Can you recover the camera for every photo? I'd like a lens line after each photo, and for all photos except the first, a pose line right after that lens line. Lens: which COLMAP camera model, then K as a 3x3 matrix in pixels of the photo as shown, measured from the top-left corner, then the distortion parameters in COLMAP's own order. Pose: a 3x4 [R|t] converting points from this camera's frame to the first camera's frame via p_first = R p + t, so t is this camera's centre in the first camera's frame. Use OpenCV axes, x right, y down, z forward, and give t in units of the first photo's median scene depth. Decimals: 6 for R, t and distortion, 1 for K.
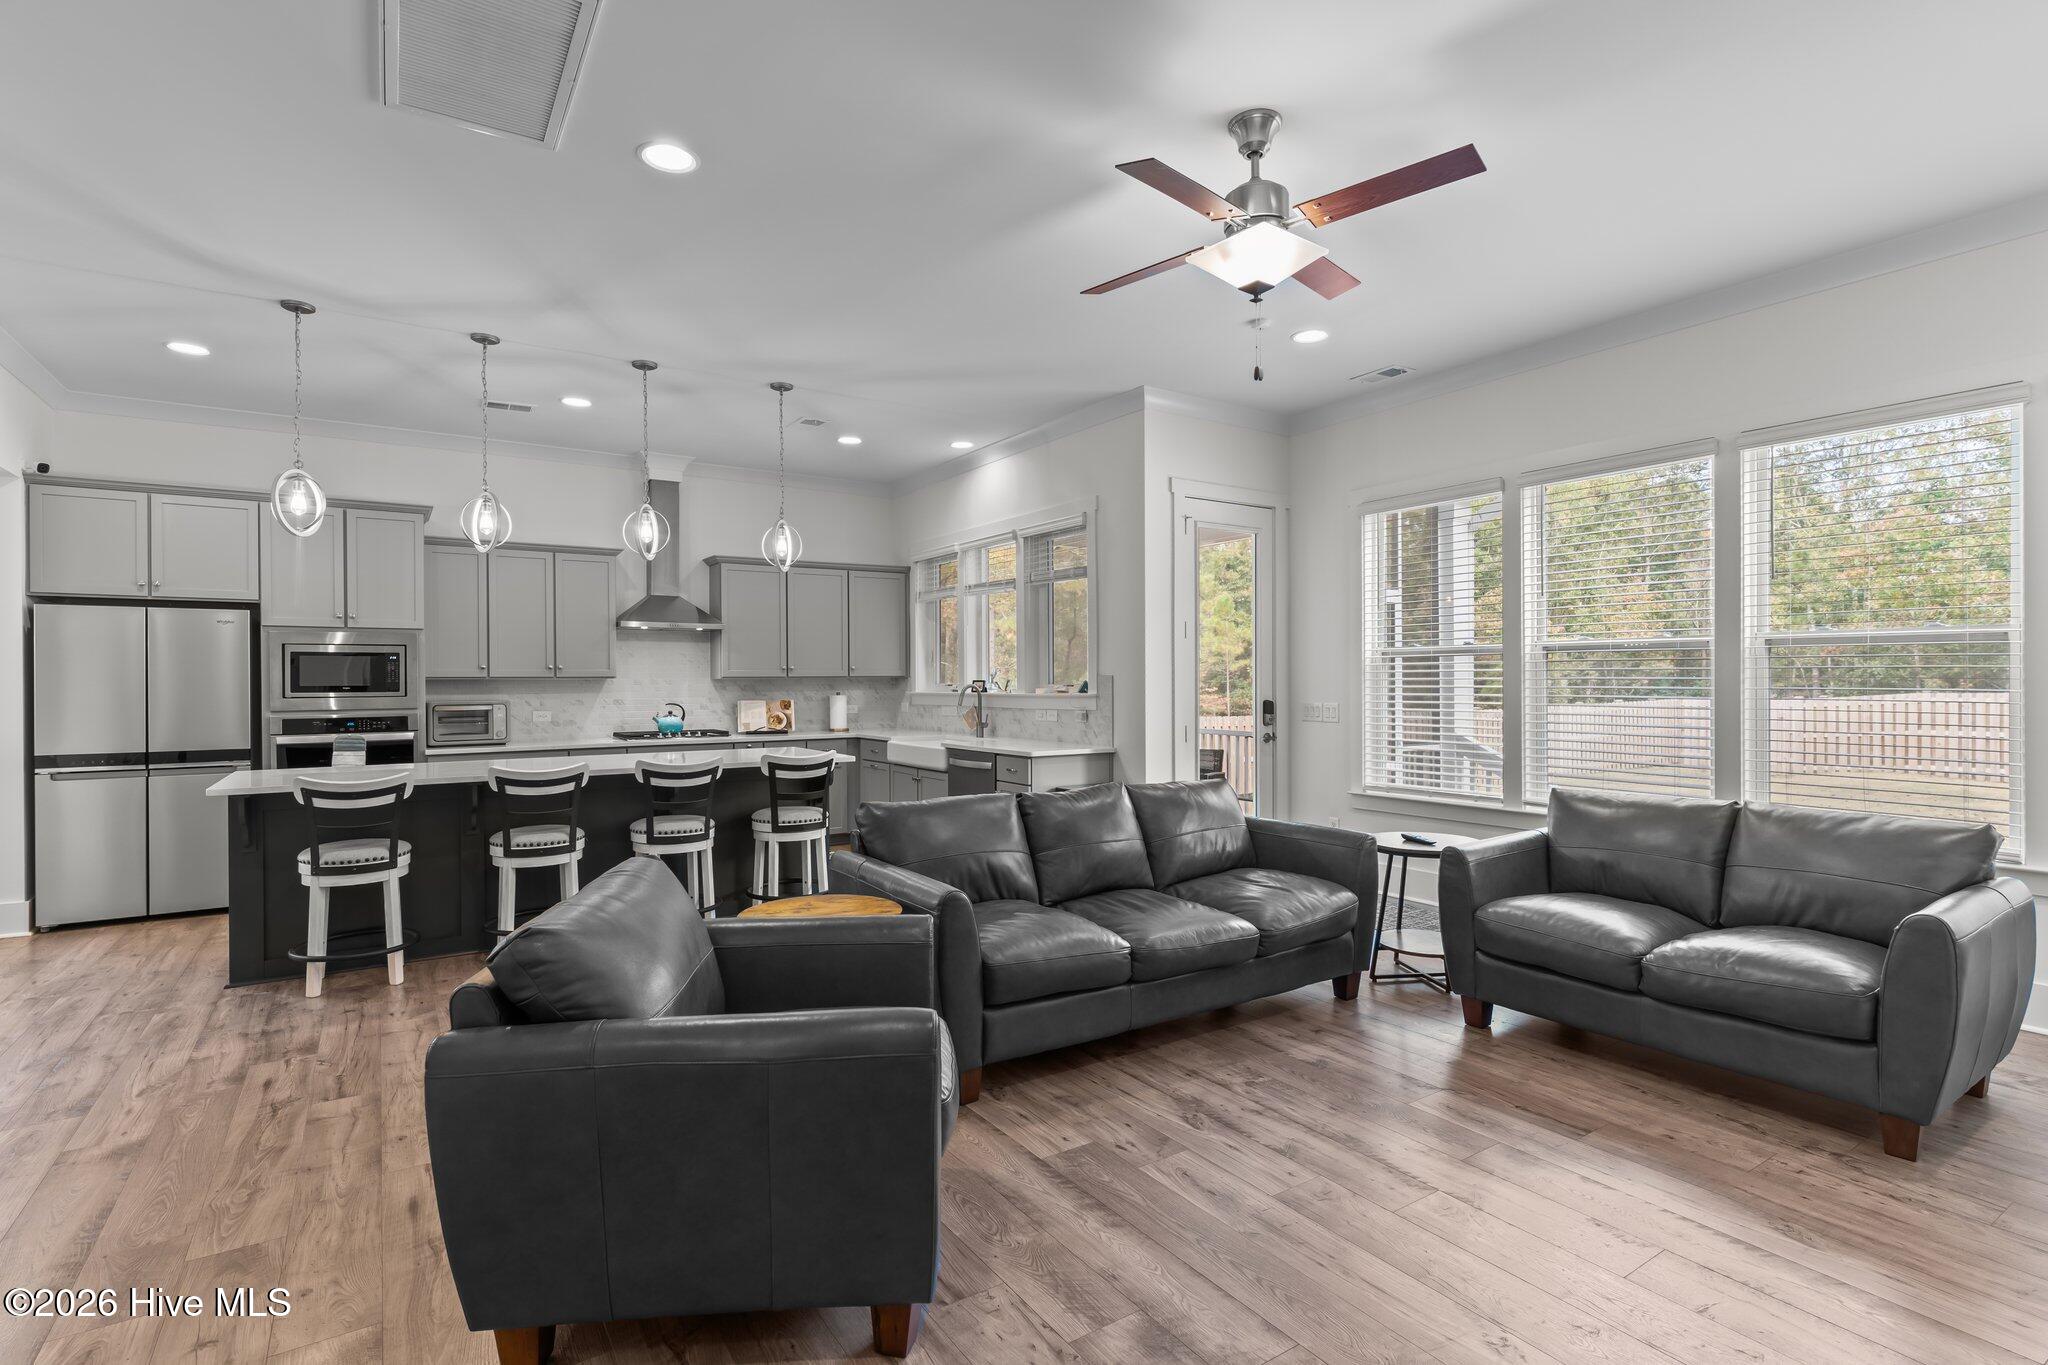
lens RADIAL K [[975.6, 0, 1018.6], [0, 975.6, 680.7], [0, 0, 1]] dist [-0.000873, 0.000477]
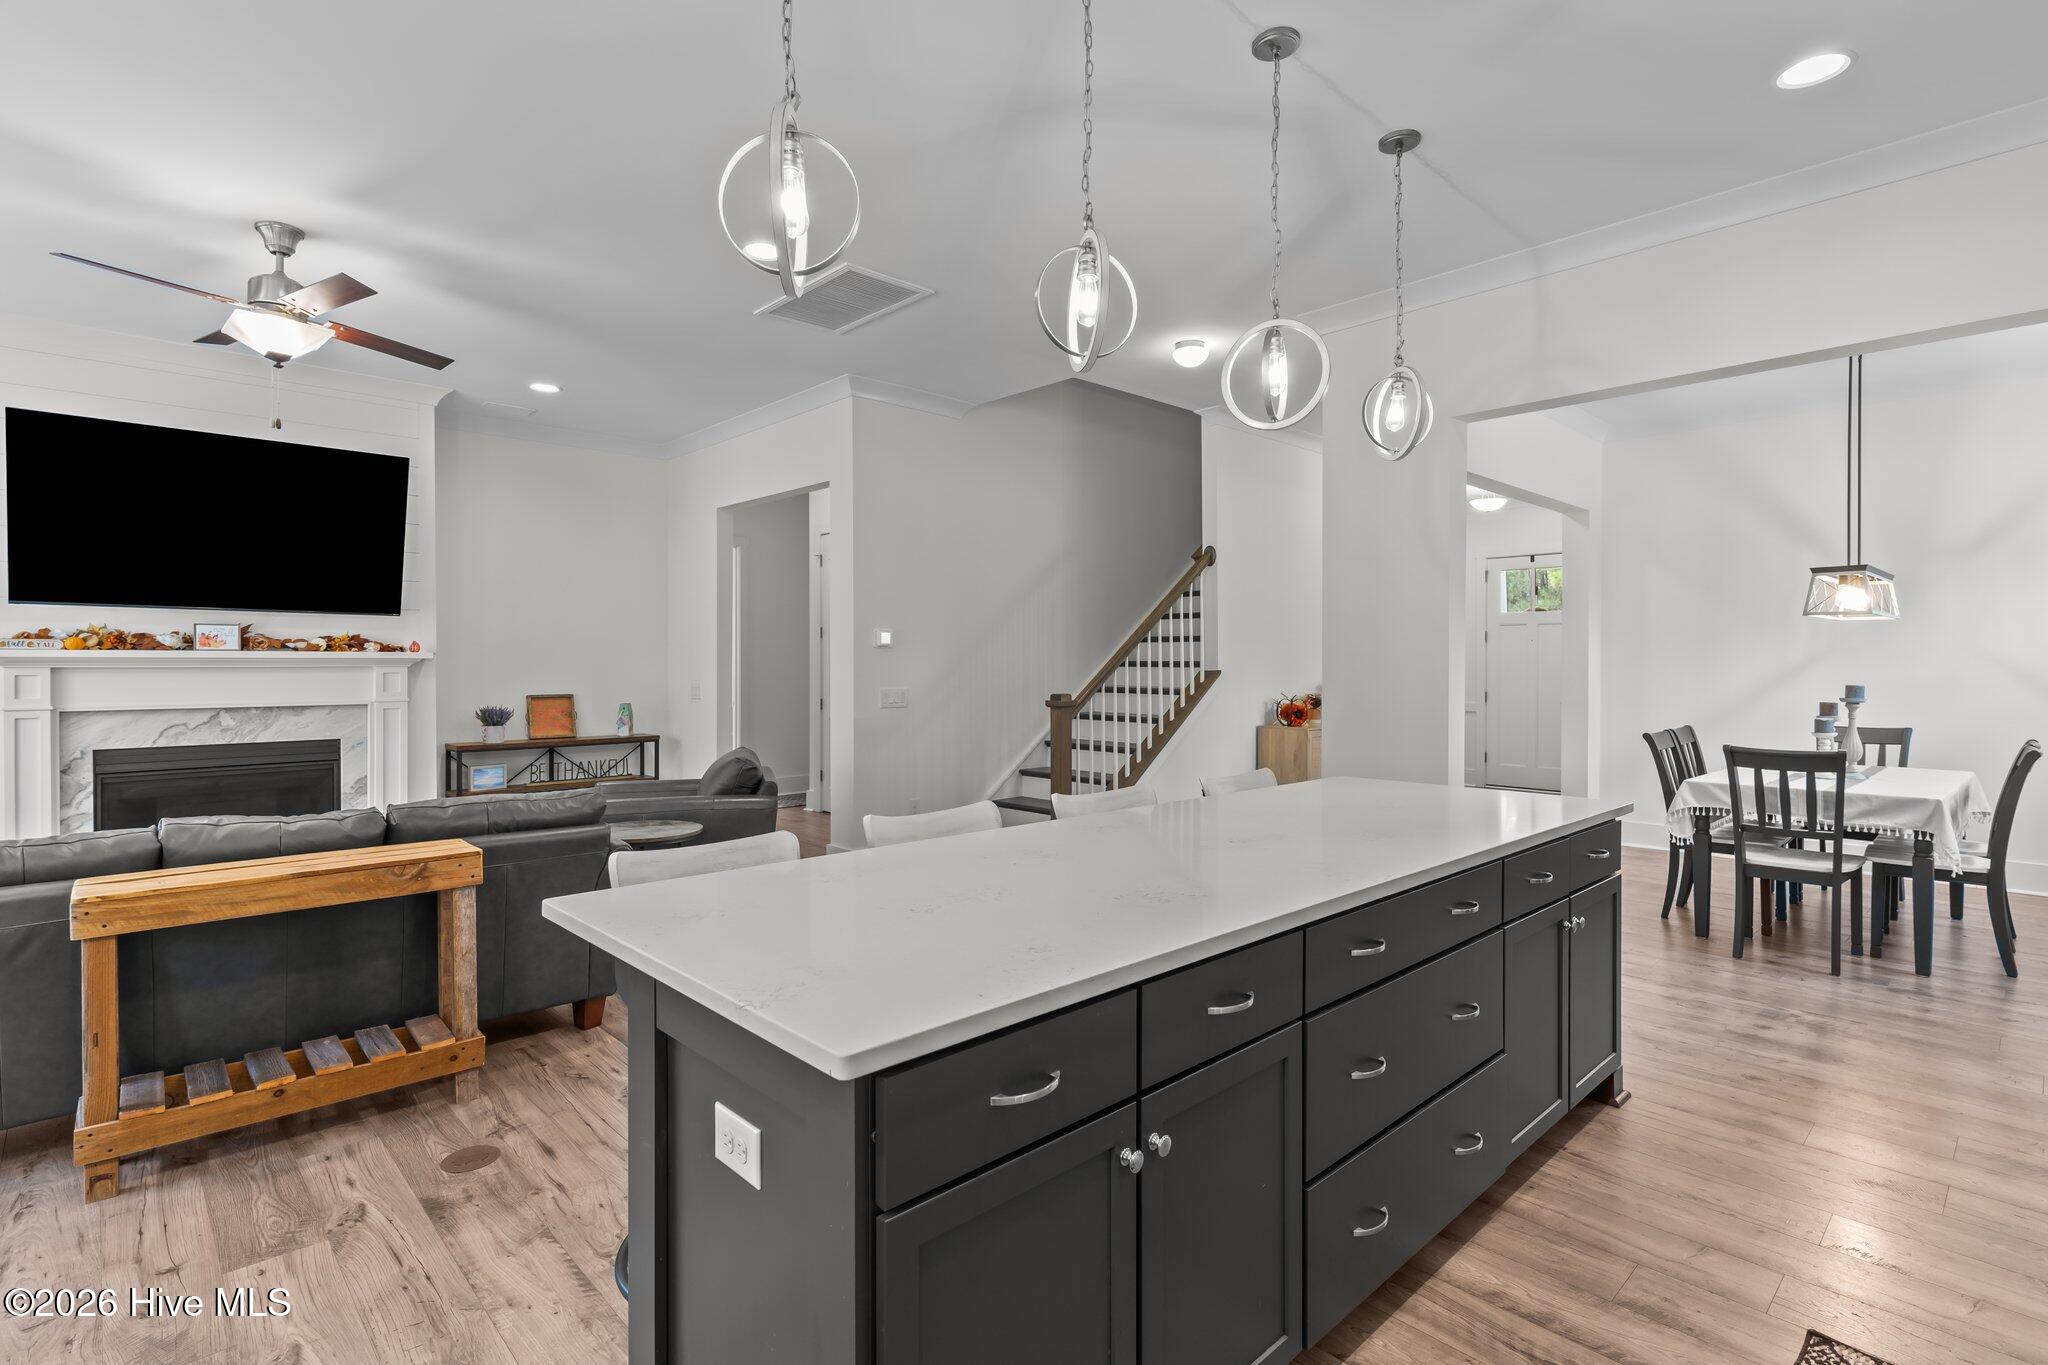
lens RADIAL K [[988.8, 0, 1017.2], [0, 988.8, 669.9], [0, 0, 1]] dist [0.005077, 0.001423]
pose [[-0.984826, 0.006872, -0.173411, -0.246344], [0.005421, 0.999946, 0.008837, 0.000221], [0.173463, 0.007763, -0.984810, 1.257421]]
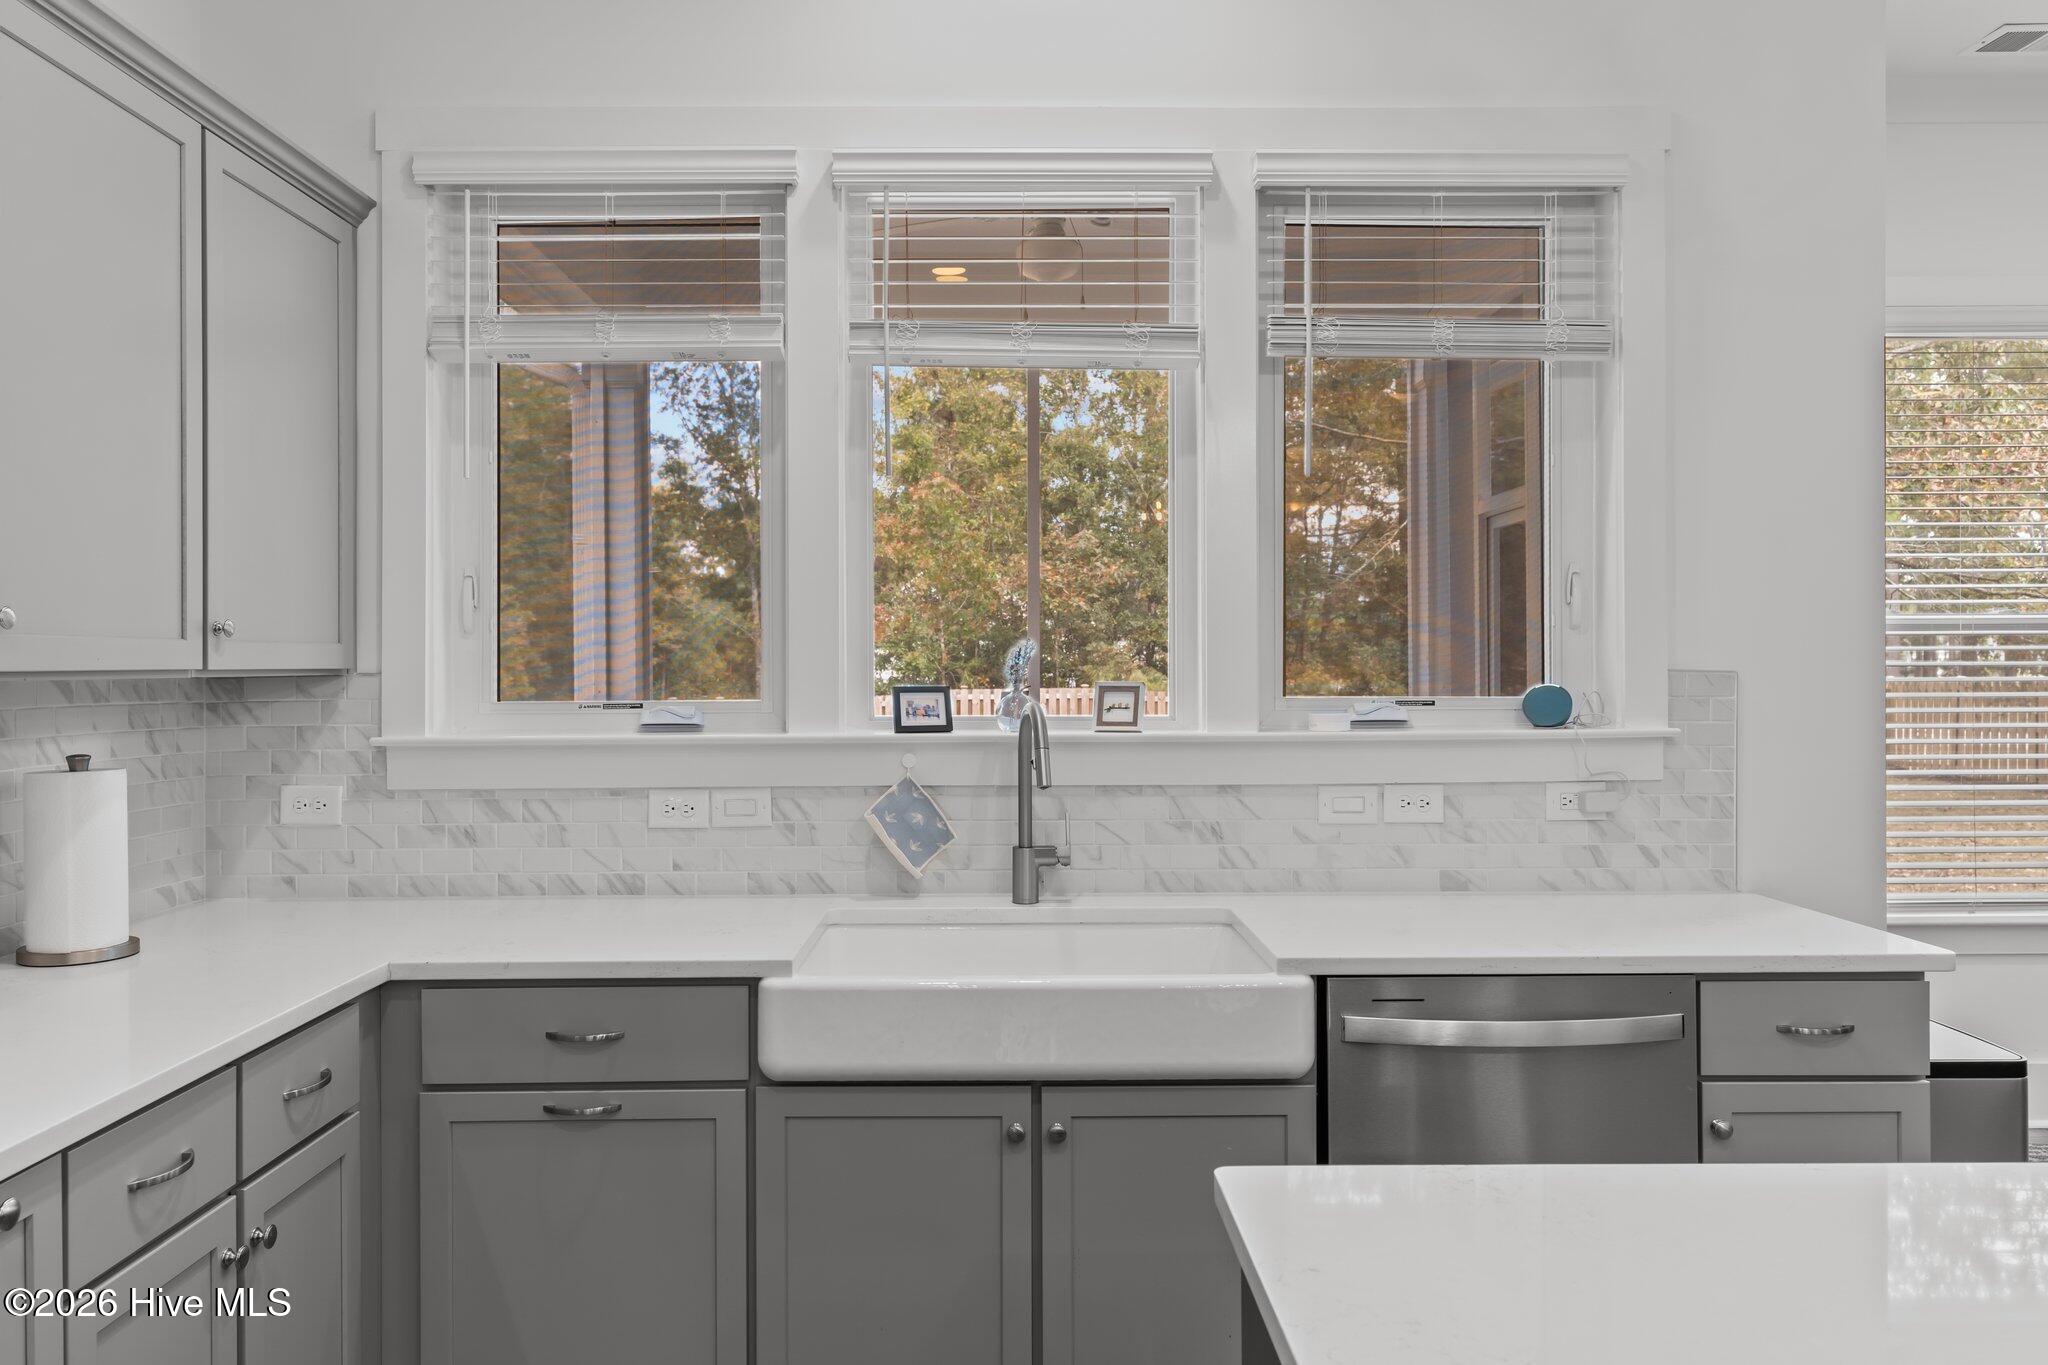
lens RADIAL K [[1429.5, 0, 1015.5], [0, 1429.5, 662.3], [0, 0, 1]] dist [0.003640, -0.000759]
pose [[0.536219, 0.005749, 0.844059, -0.453445], [0.001313, 0.999970, -0.007645, -0.005154], [-0.844078, 0.005208, 0.536196, 0.978110]]
